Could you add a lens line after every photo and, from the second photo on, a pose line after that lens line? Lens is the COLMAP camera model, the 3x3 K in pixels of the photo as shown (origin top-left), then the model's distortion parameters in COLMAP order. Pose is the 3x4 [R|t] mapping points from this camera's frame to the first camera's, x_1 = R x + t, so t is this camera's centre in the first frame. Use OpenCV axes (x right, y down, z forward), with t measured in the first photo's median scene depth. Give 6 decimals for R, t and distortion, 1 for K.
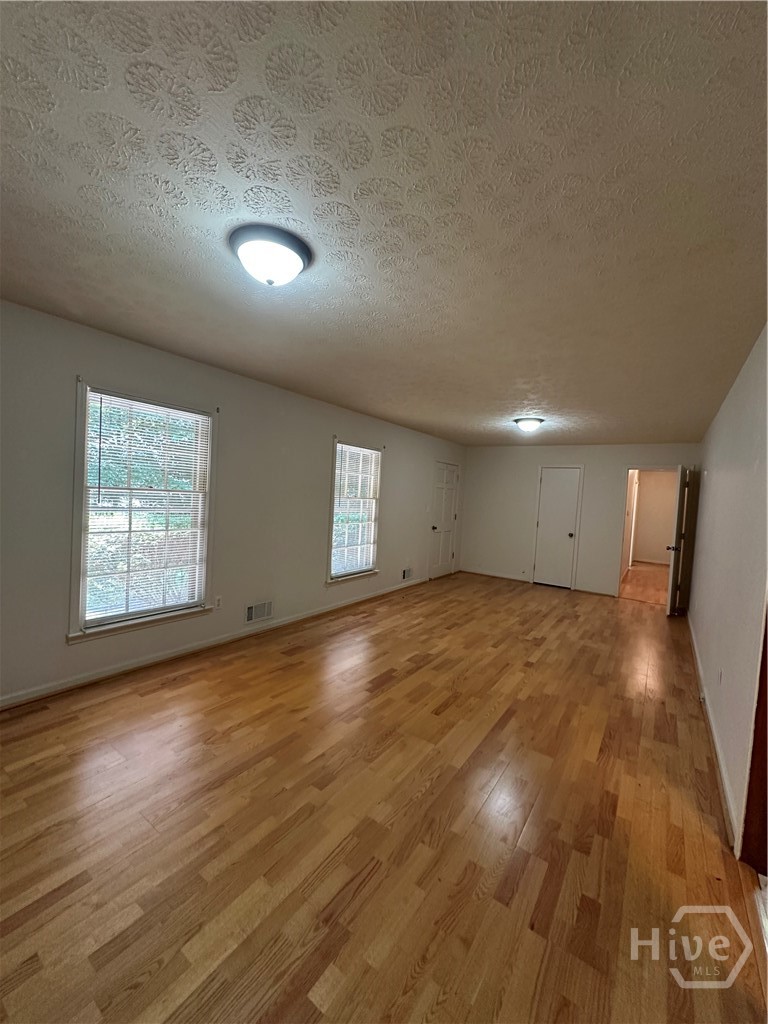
lens RADIAL K [[408.0, 0, 383.3], [0, 408.0, 511.8], [0, 0, 1]] dist [-0.005064, 0.001300]
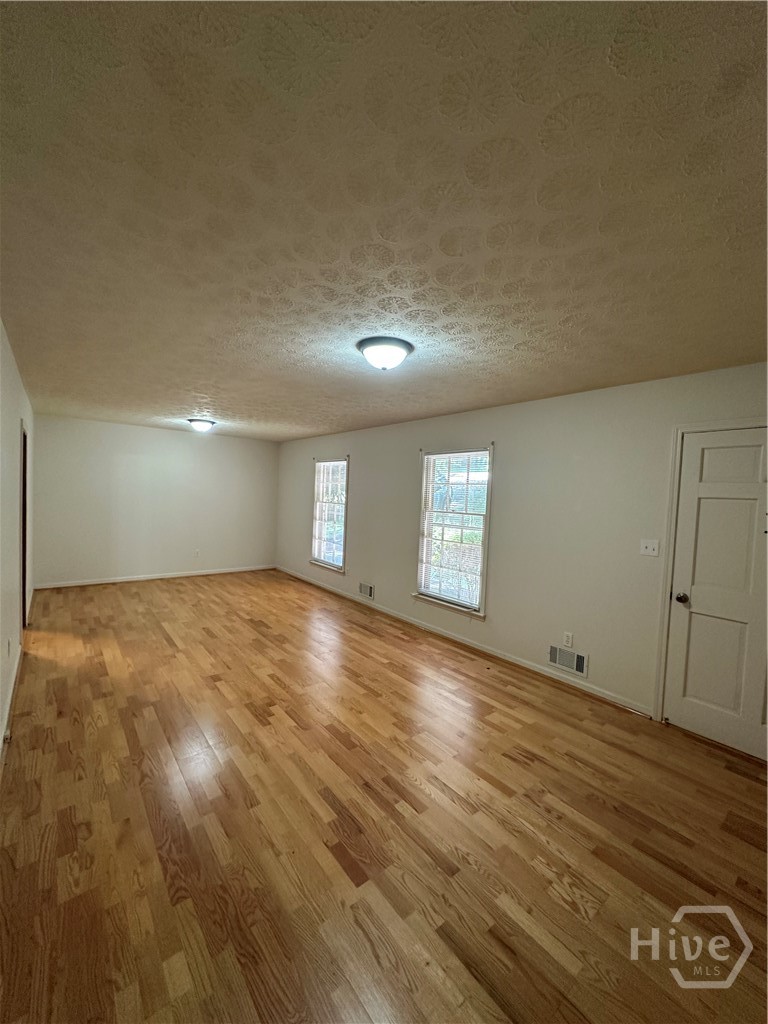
lens RADIAL K [[401.7, 0, 379.3], [0, 401.7, 514.1], [0, 0, 1]] dist [-0.000094, 0.000217]
pose [[-0.284557, -0.025516, -0.958319, 0.925797], [-0.098674, 0.995116, 0.002804, -0.021712], [0.953567, 0.095359, -0.285685, 1.297437]]
